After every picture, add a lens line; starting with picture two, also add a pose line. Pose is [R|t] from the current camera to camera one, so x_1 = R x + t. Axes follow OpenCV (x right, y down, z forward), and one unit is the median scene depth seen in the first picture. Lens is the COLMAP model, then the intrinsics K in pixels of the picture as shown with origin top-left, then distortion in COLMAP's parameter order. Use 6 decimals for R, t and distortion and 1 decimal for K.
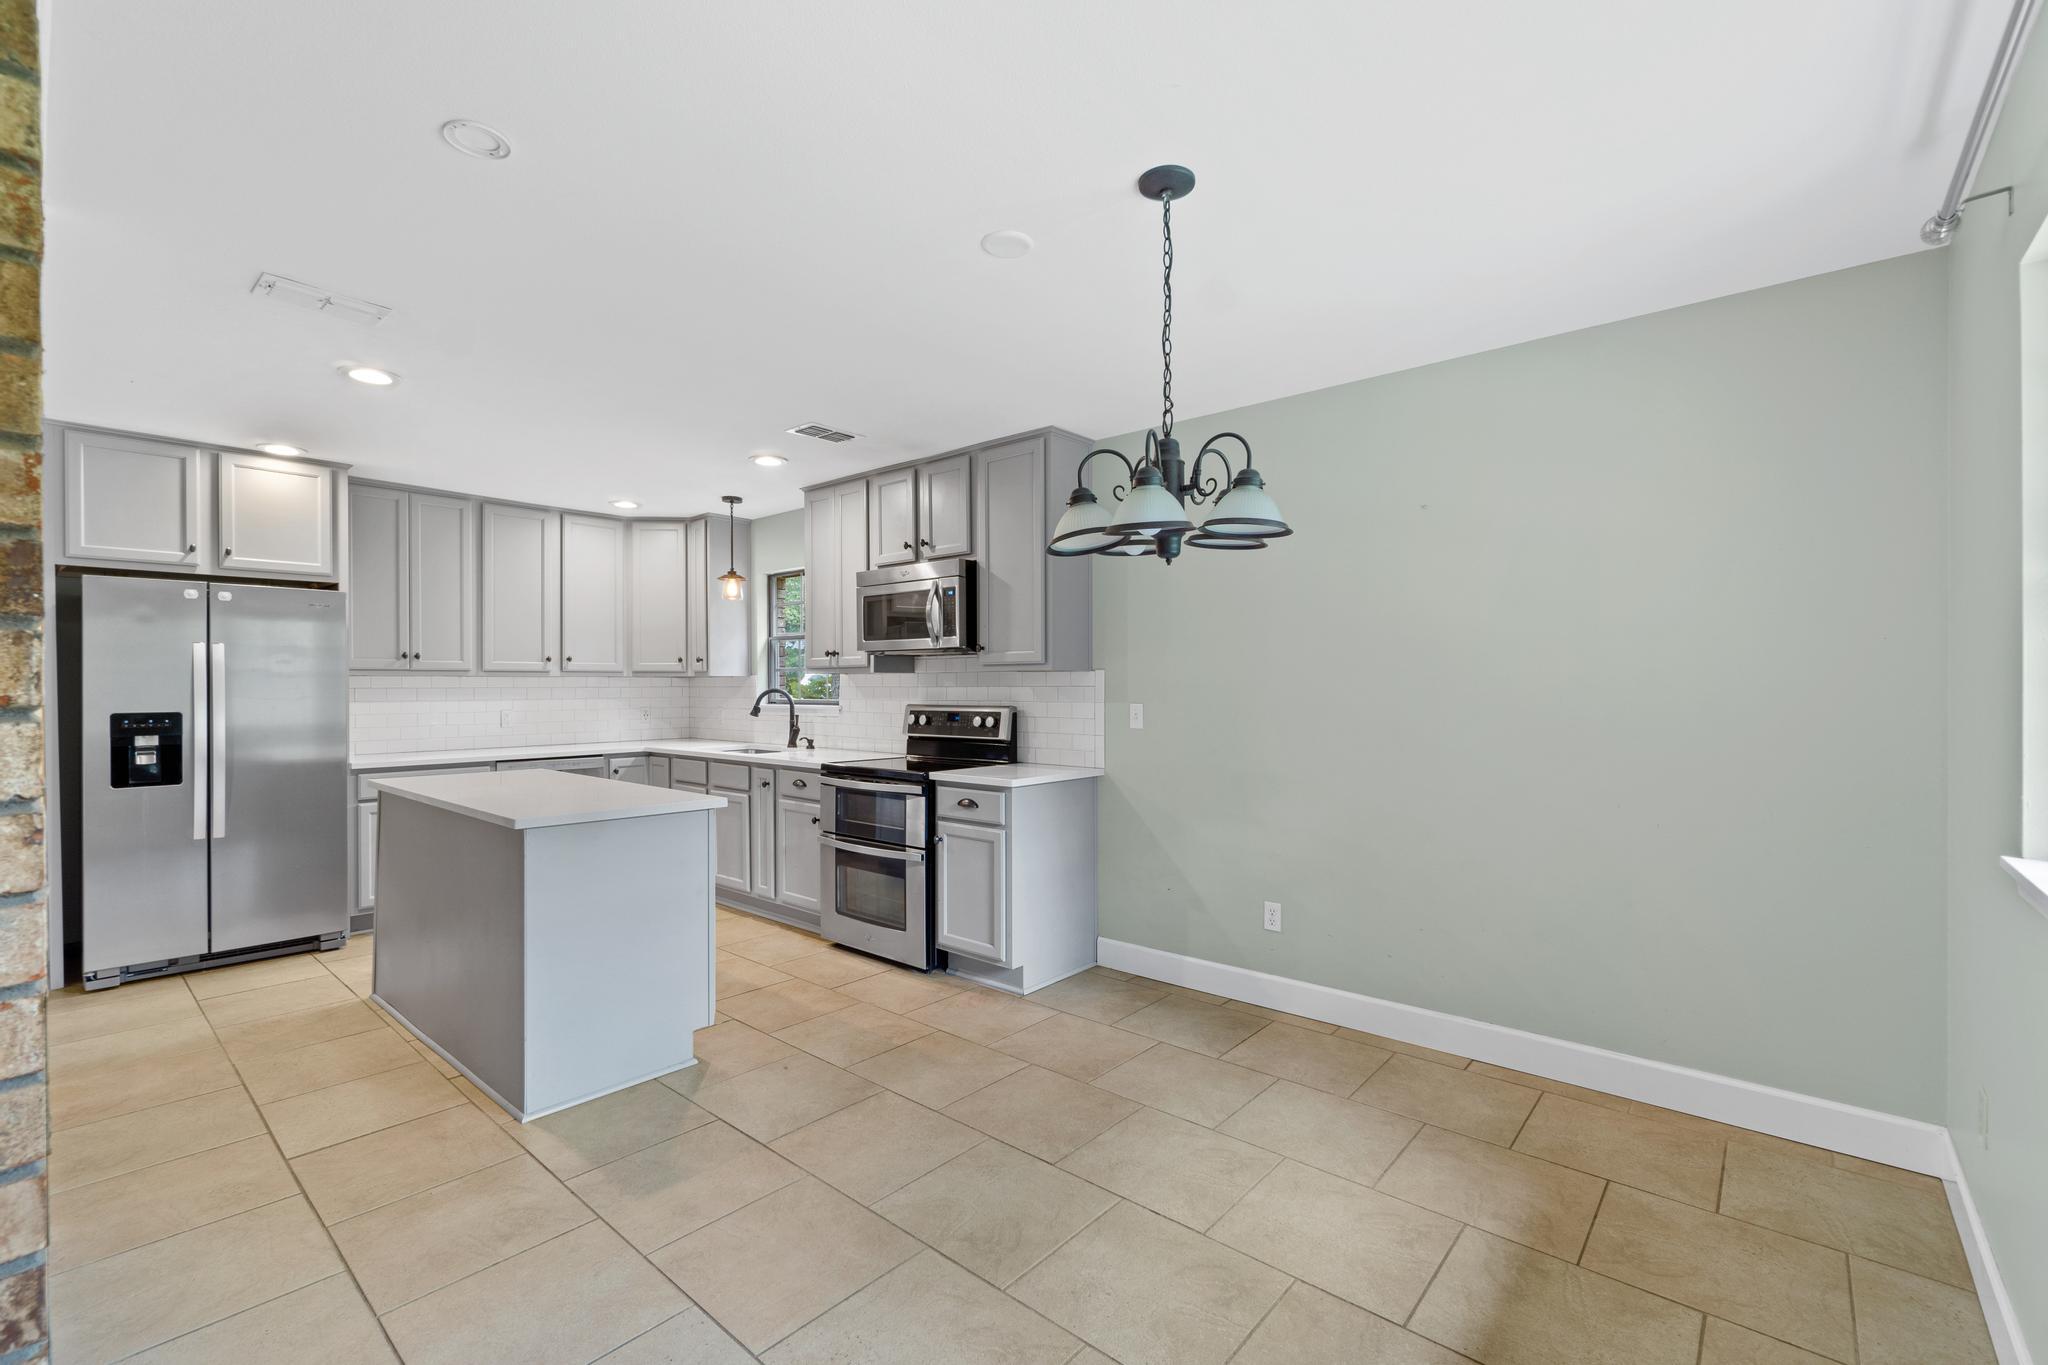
lens RADIAL K [[883.7, 0, 1014.0], [0, 883.7, 682.5], [0, 0, 1]] dist [-0.003585, 0.000948]
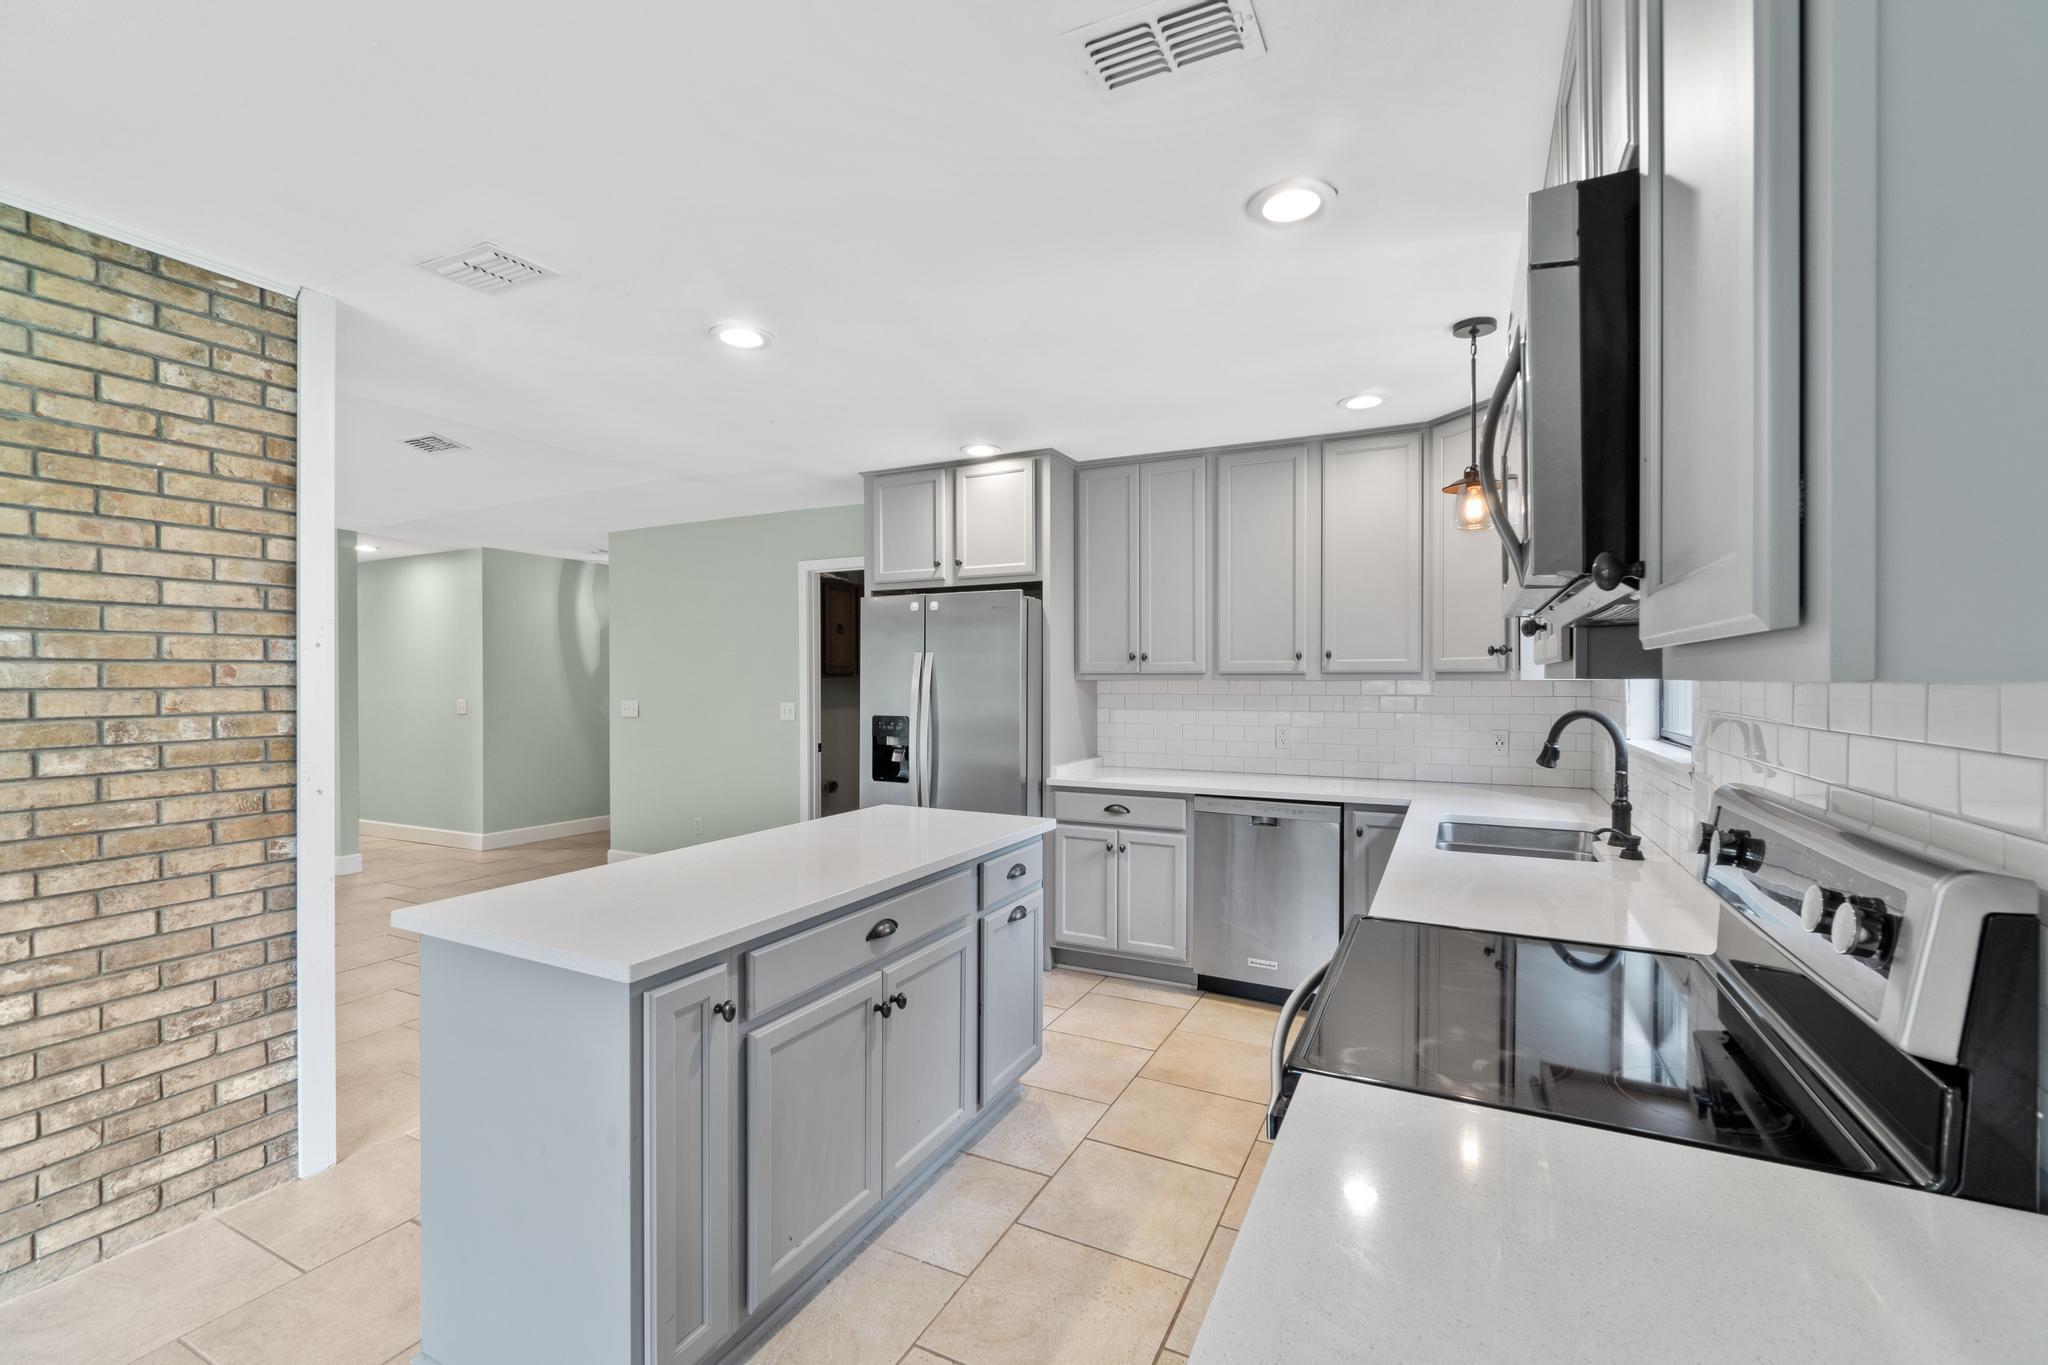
lens RADIAL K [[883.7, 0, 1014.0], [0, 883.7, 682.5], [0, 0, 1]] dist [-0.003585, 0.000948]
pose [[0.250349, 0.007049, -0.968130, 0.115203], [0.002061, 0.999967, 0.007814, -0.013666], [0.968153, -0.003952, 0.250327, 0.722082]]
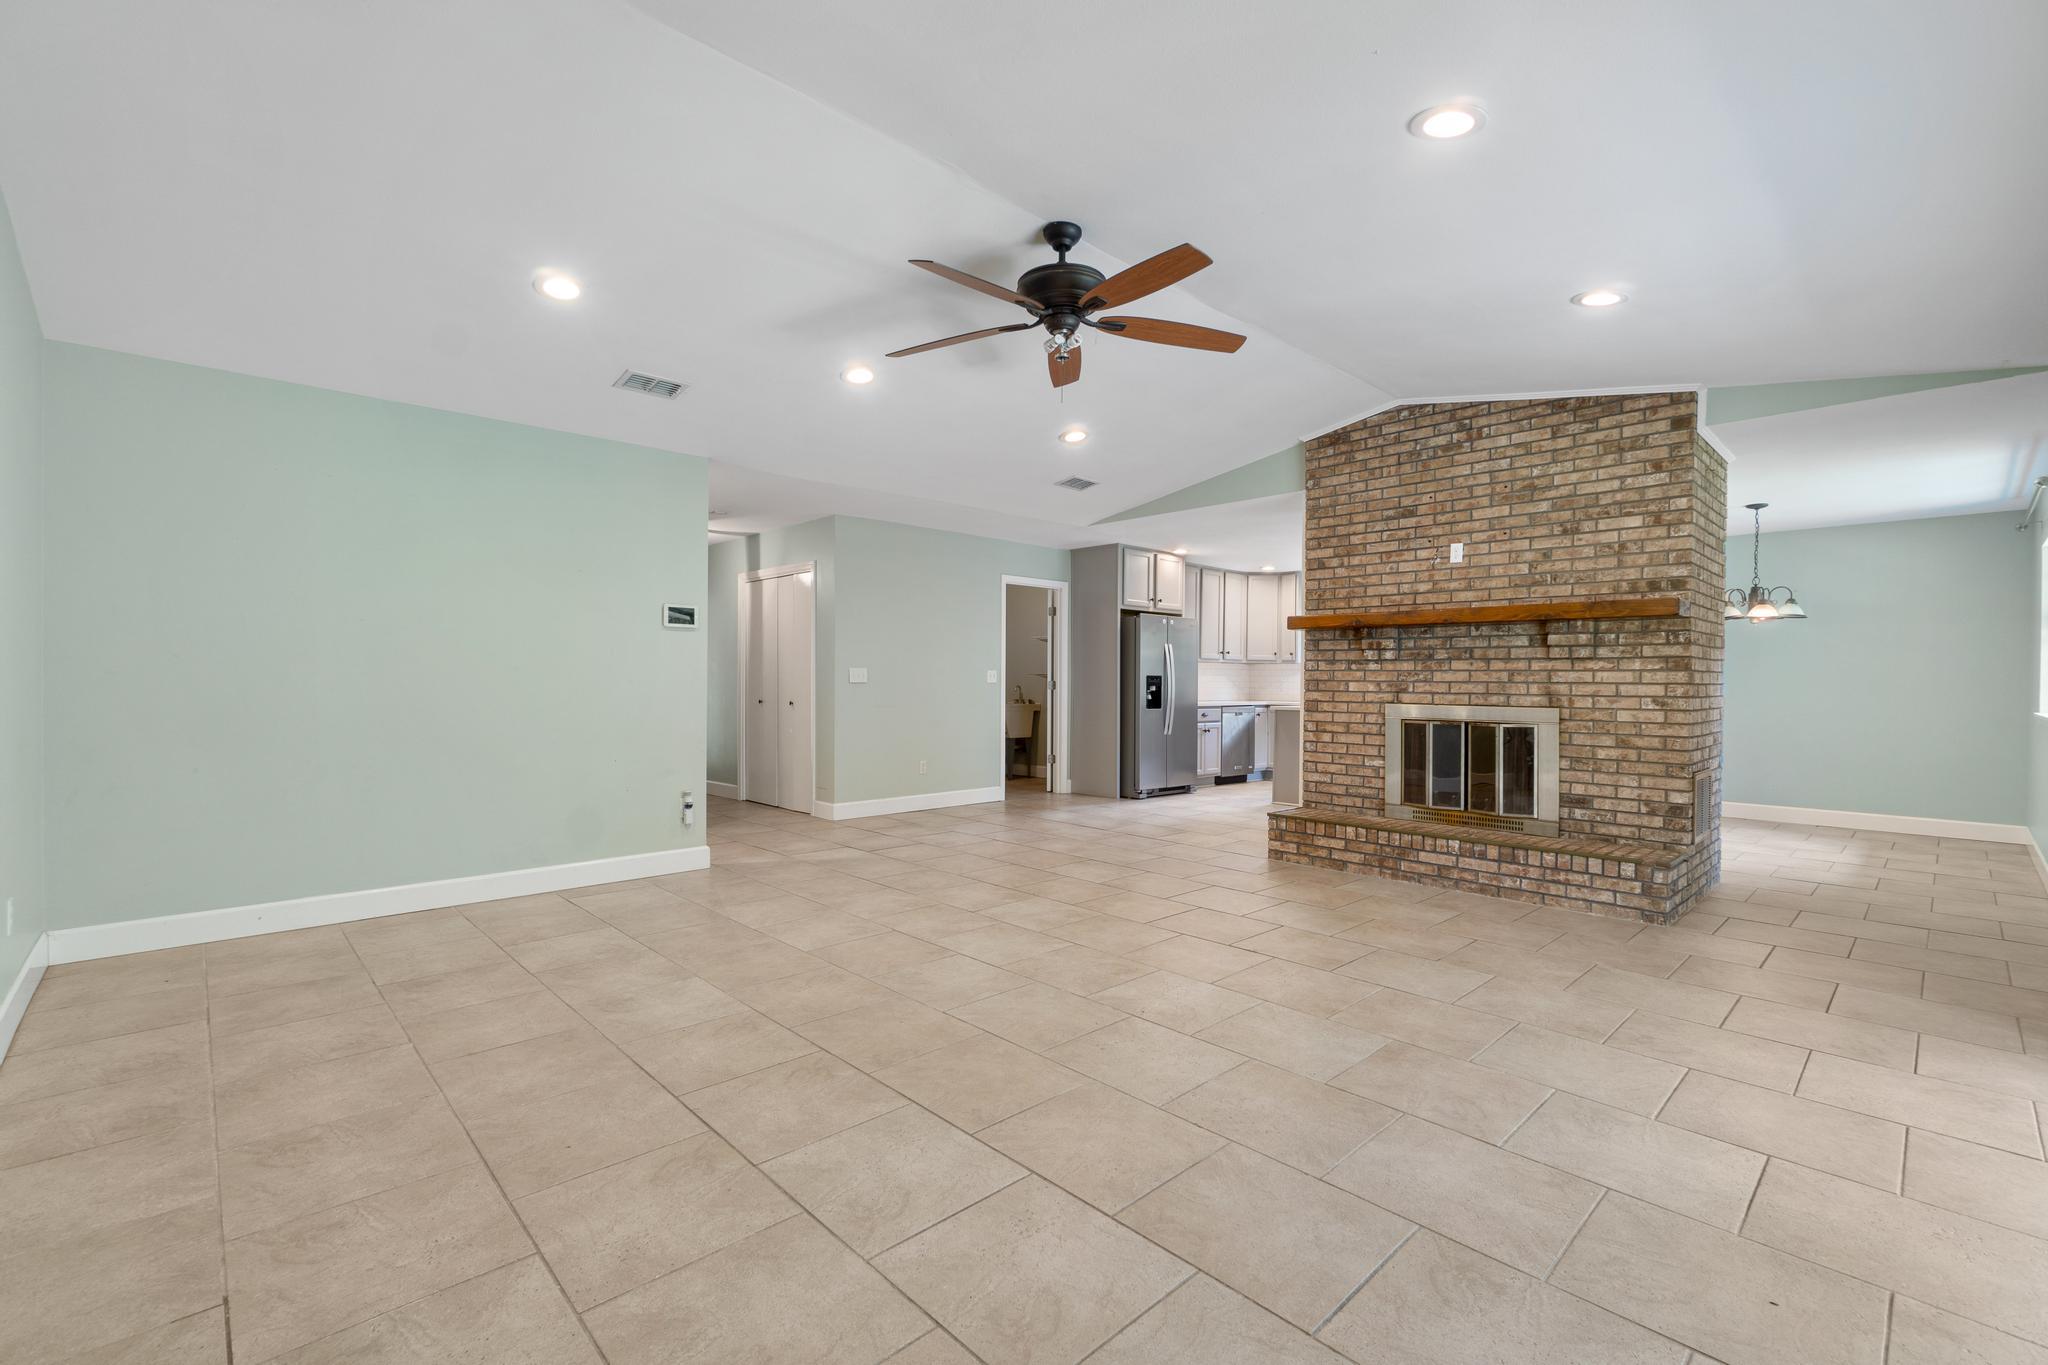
lens RADIAL K [[883.7, 0, 1014.0], [0, 883.7, 682.5], [0, 0, 1]] dist [-0.003585, 0.000948]
pose [[0.994685, 0.013501, -0.102078, -0.918558], [-0.013031, 0.999901, 0.005269, 0.037410], [0.102139, -0.003911, 0.994762, -1.031348]]
